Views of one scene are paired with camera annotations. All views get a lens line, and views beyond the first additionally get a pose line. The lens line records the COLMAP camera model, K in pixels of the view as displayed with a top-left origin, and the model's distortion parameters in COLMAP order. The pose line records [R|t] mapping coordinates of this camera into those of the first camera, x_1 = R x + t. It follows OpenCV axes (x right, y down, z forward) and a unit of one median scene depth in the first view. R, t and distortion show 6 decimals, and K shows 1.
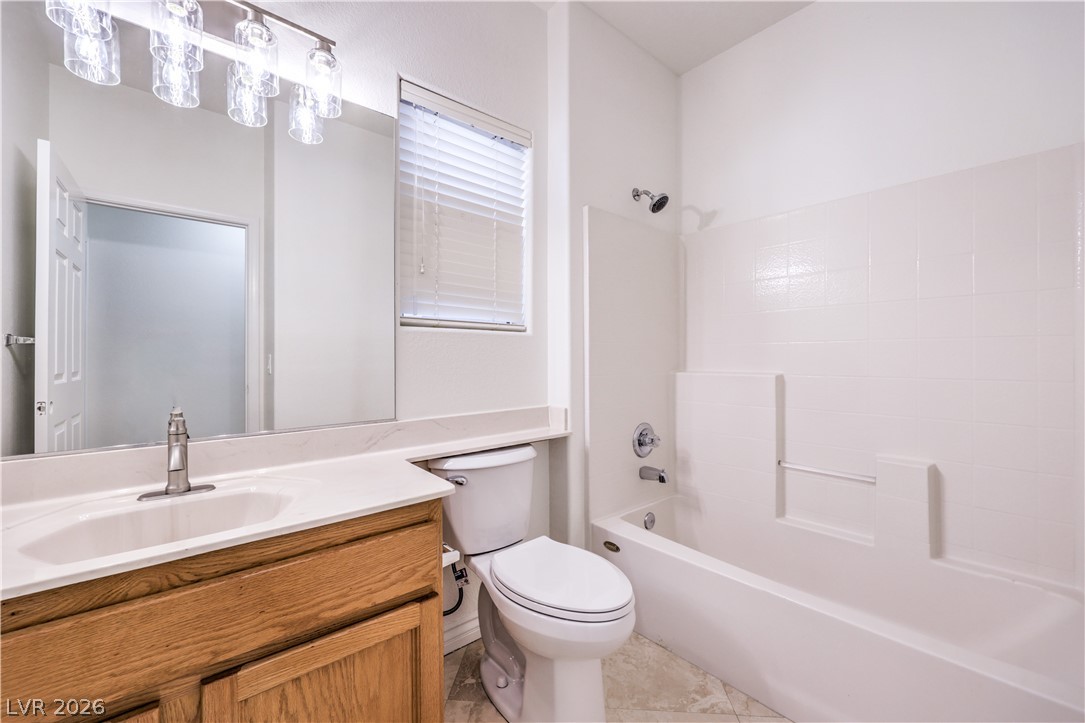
lens RADIAL K [[434.3, 0, 544.7], [0, 434.3, 357.3], [0, 0, 1]] dist [-0.001027, 0.000010]
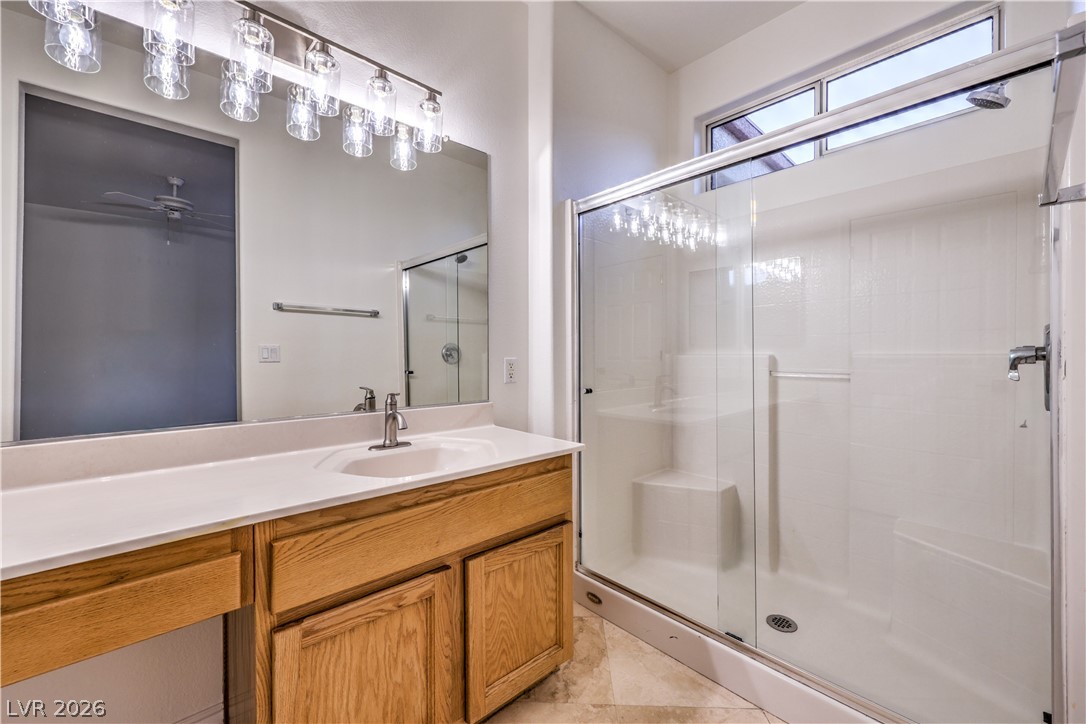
lens RADIAL K [[427.2, 0, 529.7], [0, 427.2, 361.3], [0, 0, 1]] dist [-0.015441, -0.000115]
pose [[0.999781, 0.008578, 0.019111, -0.136947], [-0.009041, 0.999664, 0.024277, -0.000003], [-0.018896, -0.024444, 0.999523, -0.121034]]
